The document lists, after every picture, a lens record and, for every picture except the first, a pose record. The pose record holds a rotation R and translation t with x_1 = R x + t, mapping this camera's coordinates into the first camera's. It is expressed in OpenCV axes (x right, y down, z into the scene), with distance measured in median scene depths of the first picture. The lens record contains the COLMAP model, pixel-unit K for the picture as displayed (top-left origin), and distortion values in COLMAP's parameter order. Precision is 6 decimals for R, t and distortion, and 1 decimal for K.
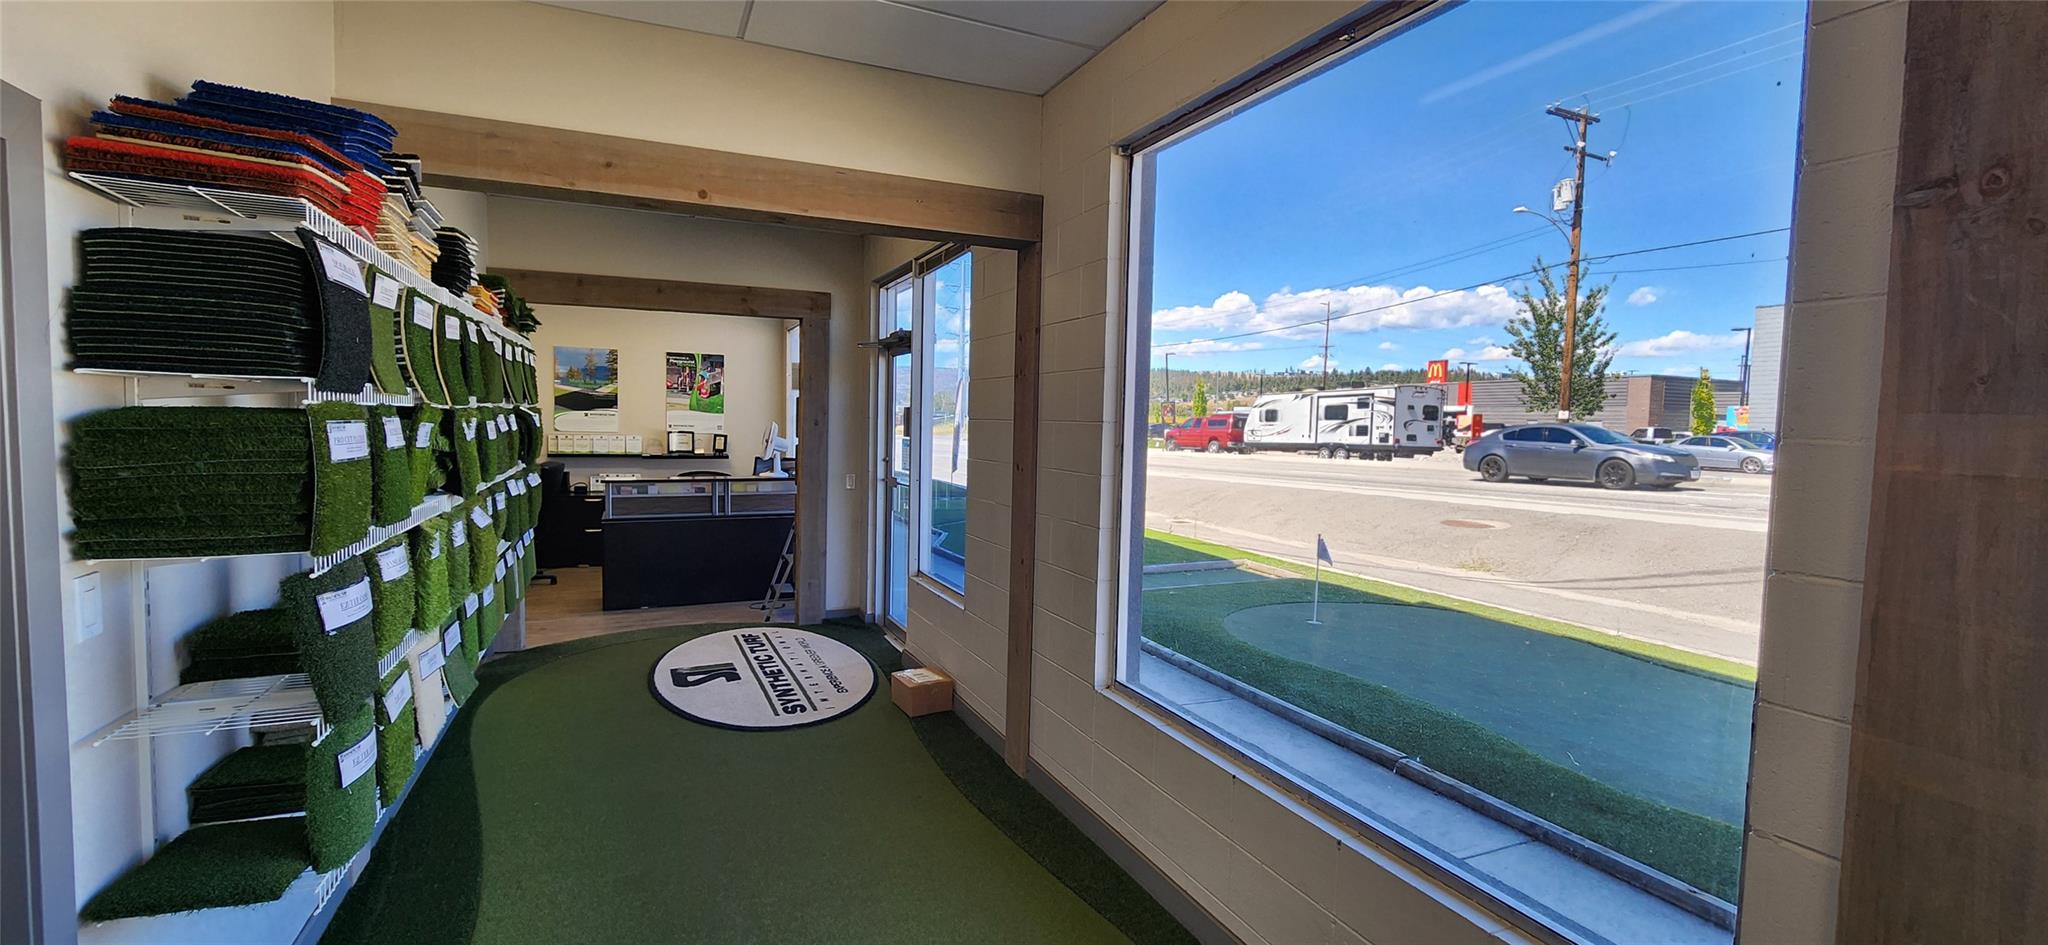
lens RADIAL K [[832.7, 0, 1024.0], [0, 832.7, 472.5], [0, 0, 1]] dist [-0.000485, -0.000691]
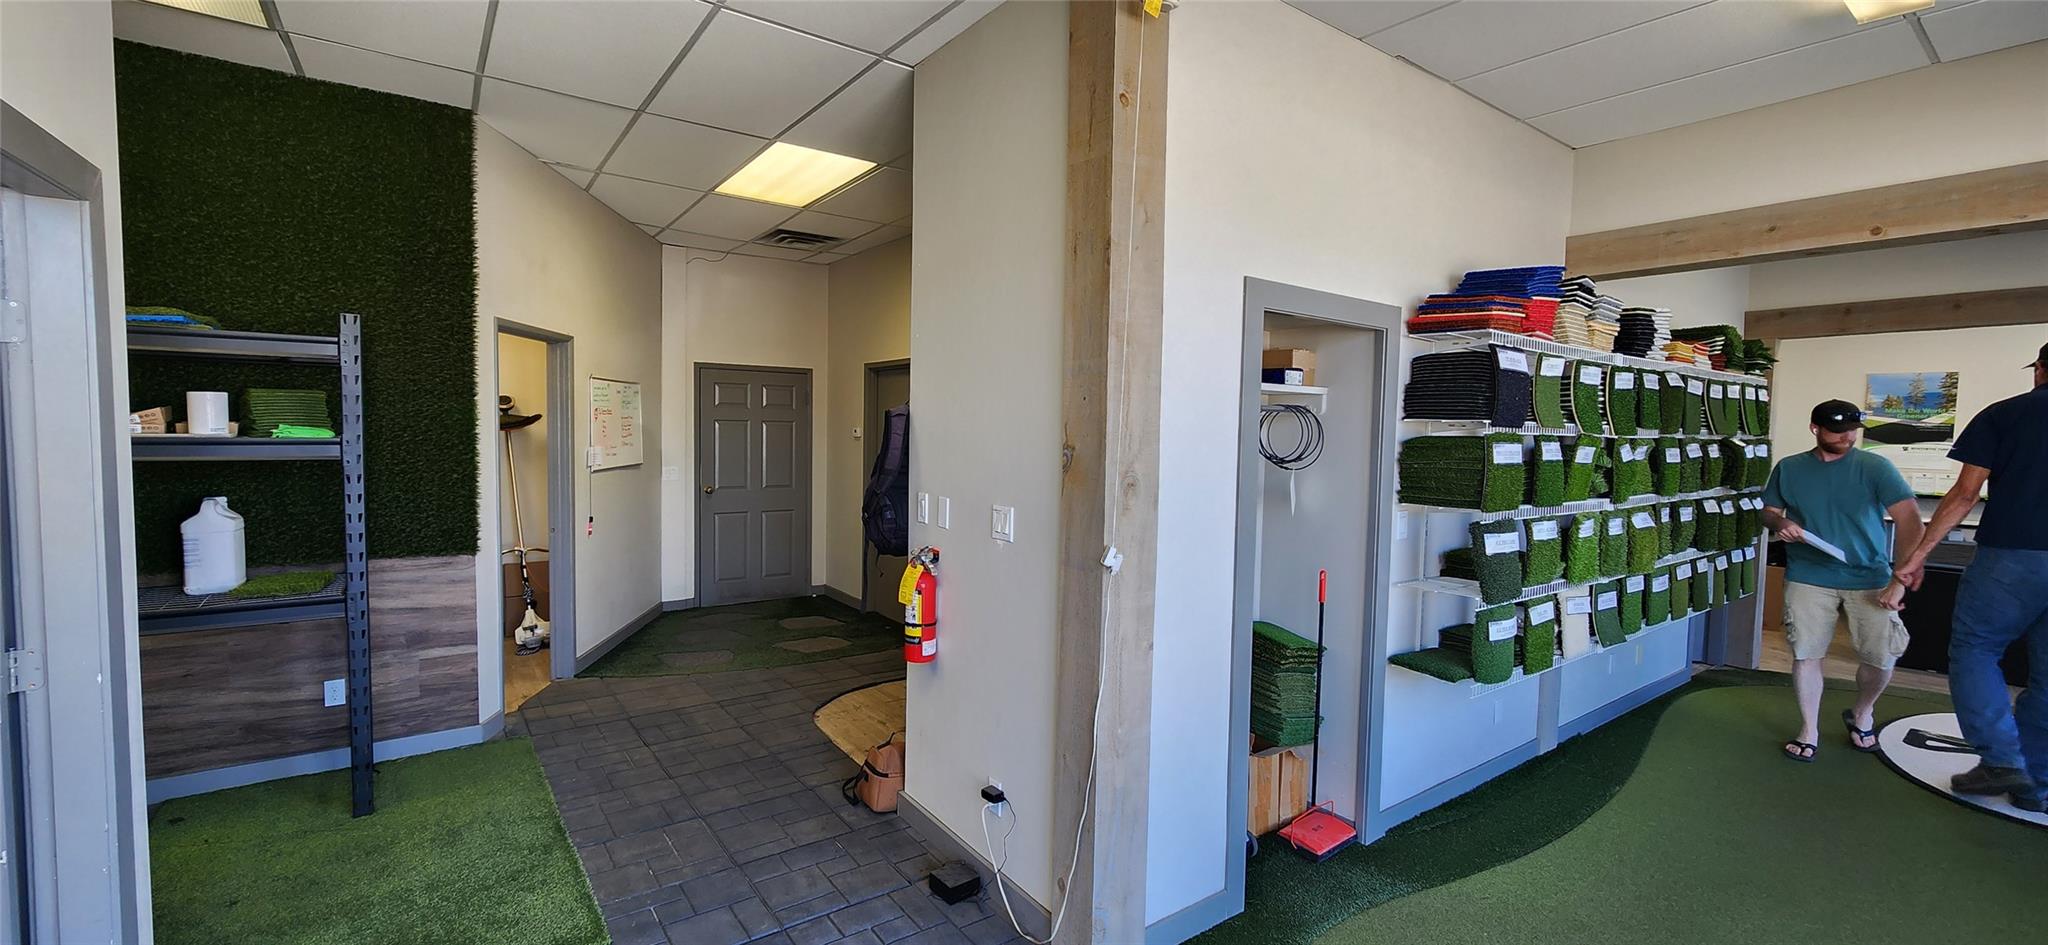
lens RADIAL K [[832.7, 0, 1024.0], [0, 832.7, 472.5], [0, 0, 1]] dist [-0.000485, -0.000691]
pose [[0.190679, 0.032554, -0.981112, 0.504294], [-0.075787, 0.996955, 0.018351, 0.032494], [0.978723, 0.070856, 0.192566, -0.253548]]
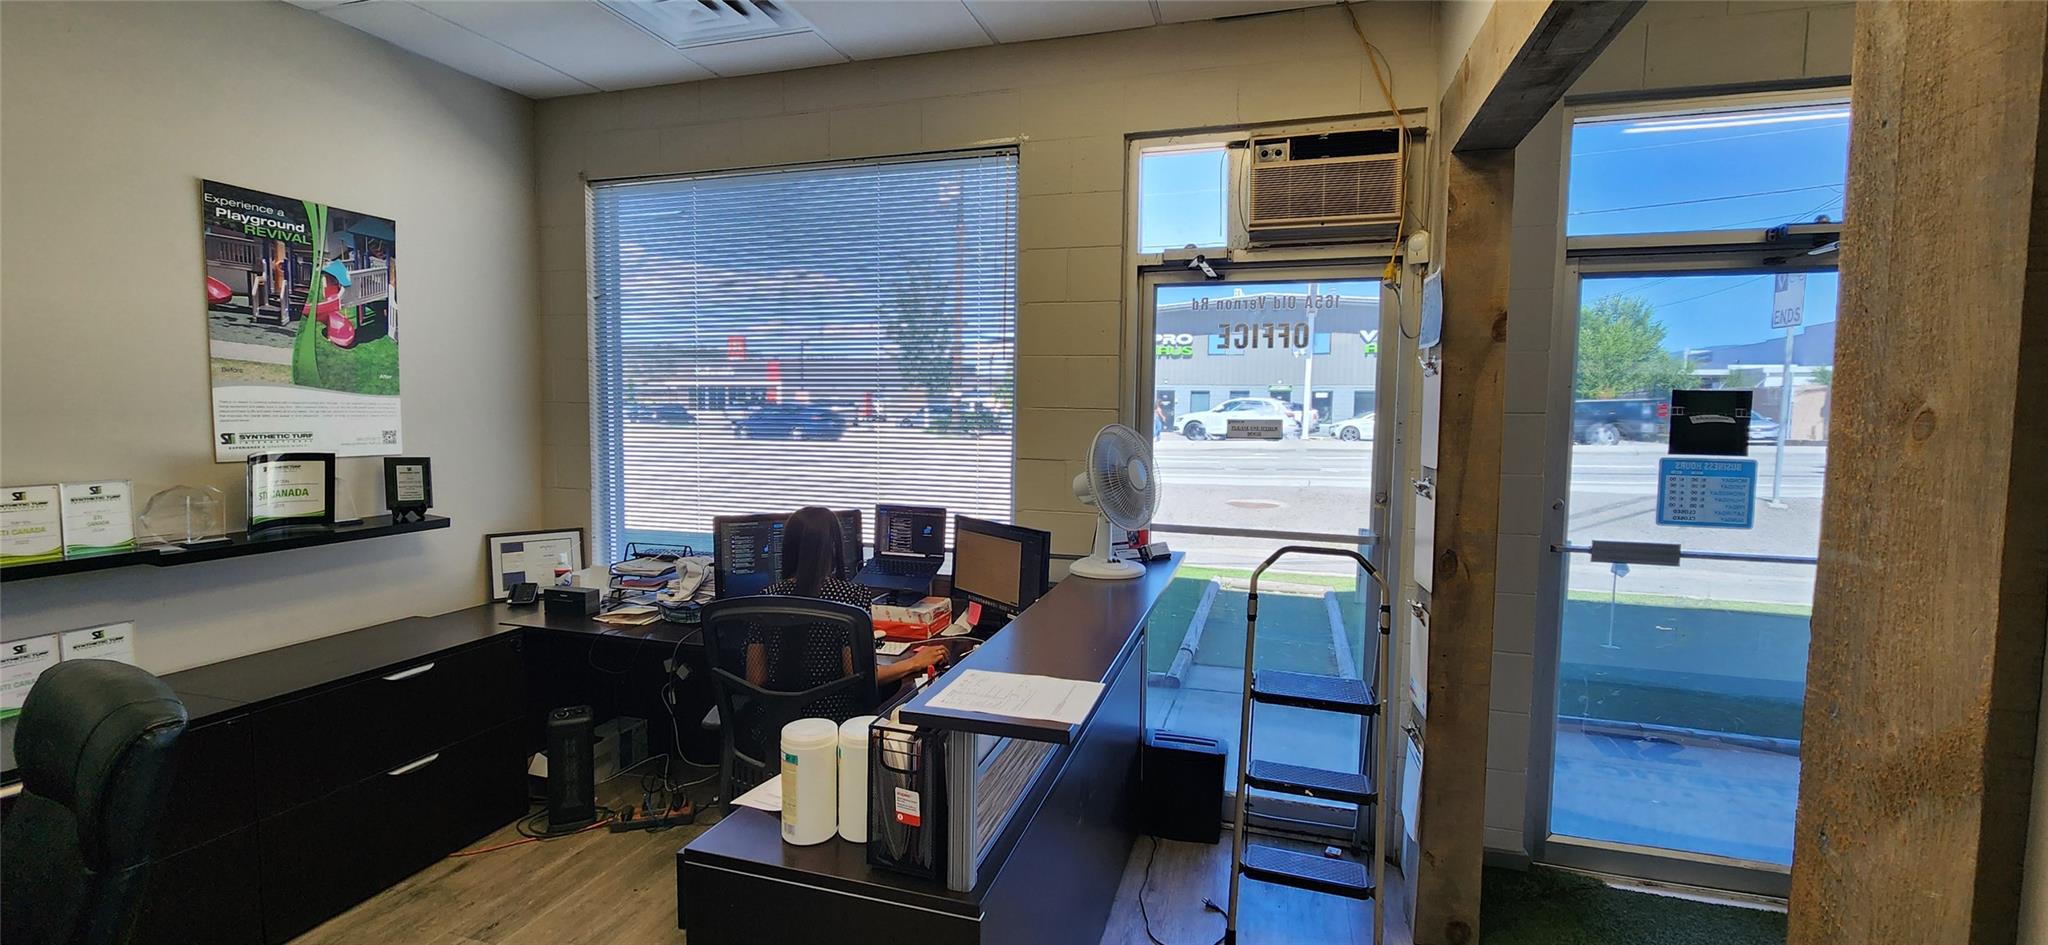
lens RADIAL K [[862.6, 0, 1024.0], [0, 862.6, 472.5], [0, 0, 1]] dist [0.000740, -0.000055]
pose [[0.678909, -0.069990, 0.730879, -1.547800], [0.051723, 0.997532, 0.047479, -0.148239], [-0.732398, 0.005569, 0.680854, 1.989678]]
